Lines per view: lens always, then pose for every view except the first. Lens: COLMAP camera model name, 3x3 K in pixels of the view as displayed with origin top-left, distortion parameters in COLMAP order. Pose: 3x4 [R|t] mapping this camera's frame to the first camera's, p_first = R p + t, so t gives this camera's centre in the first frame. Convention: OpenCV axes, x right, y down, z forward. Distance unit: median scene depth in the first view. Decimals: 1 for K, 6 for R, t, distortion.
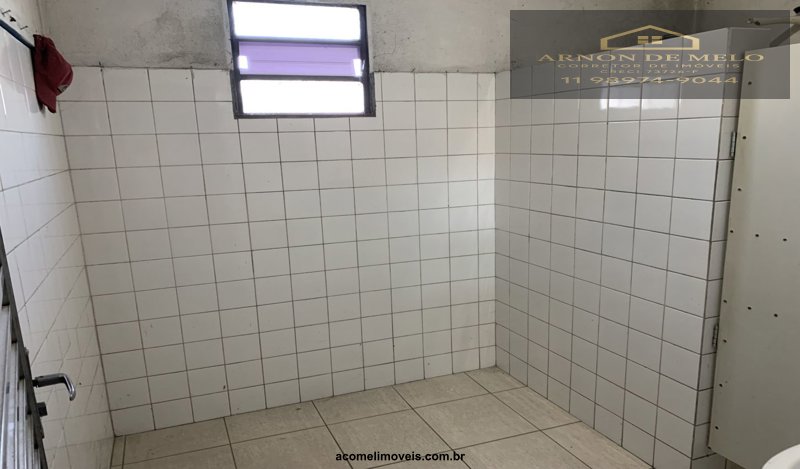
lens RADIAL K [[615.6, 0, 399.5], [0, 615.6, 244.9], [0, 0, 1]] dist [0.081583, -0.078849]
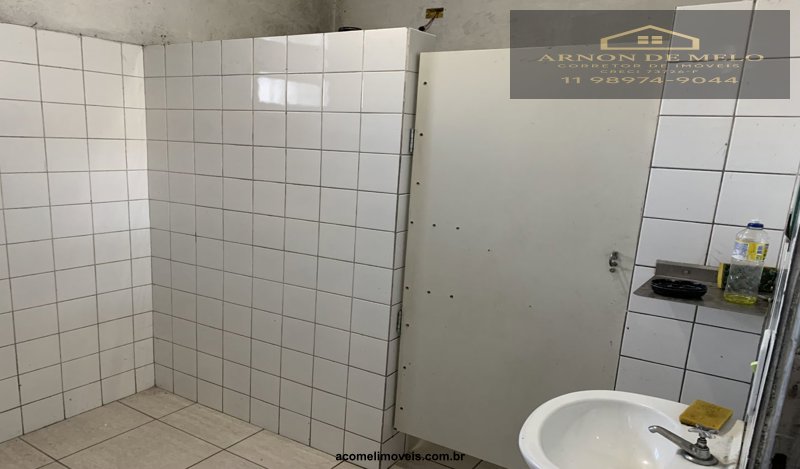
lens RADIAL K [[615.6, 0, 399.5], [0, 615.6, 244.9], [0, 0, 1]] dist [0.081583, -0.078849]
pose [[0.824006, -0.041753, 0.565041, -0.058411], [0.042776, 0.999019, 0.011440, 0.002889], [-0.564964, 0.014744, 0.824983, 0.101647]]
